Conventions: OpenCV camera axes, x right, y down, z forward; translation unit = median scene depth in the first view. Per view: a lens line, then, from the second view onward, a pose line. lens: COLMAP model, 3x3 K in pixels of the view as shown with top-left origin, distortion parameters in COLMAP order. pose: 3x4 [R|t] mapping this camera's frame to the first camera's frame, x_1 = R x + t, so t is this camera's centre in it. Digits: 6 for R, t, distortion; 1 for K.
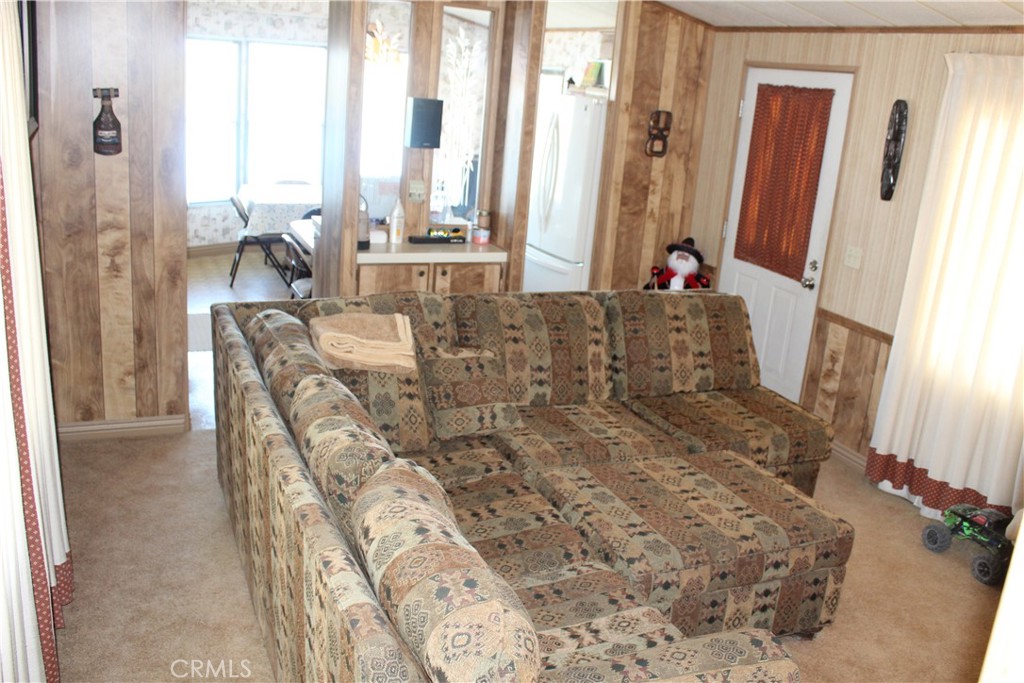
lens RADIAL K [[943.3, 0, 512.0], [0, 943.3, 343.4], [0, 0, 1]] dist [-0.082038, 0.000000]
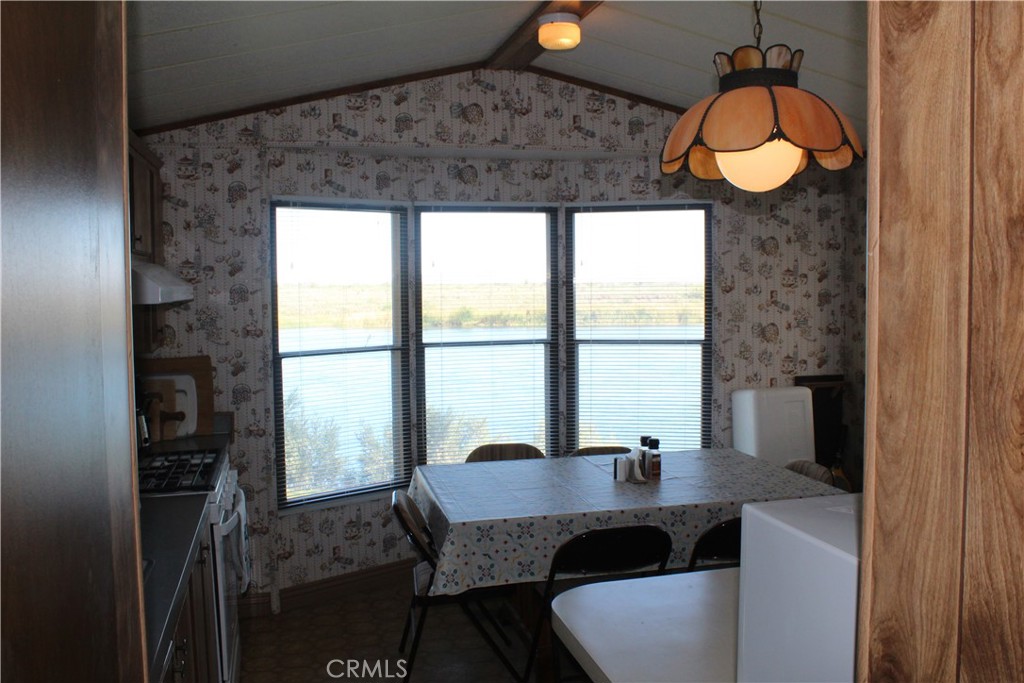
lens RADIAL K [[943.3, 0, 509.1], [0, 943.3, 344.4], [0, 0, 1]] dist [-0.082038, 0.000000]
pose [[0.982505, -0.081752, -0.167331, -0.139742], [0.043586, 0.974485, -0.220178, -0.113784], [0.181062, 0.209033, 0.961000, 0.474358]]
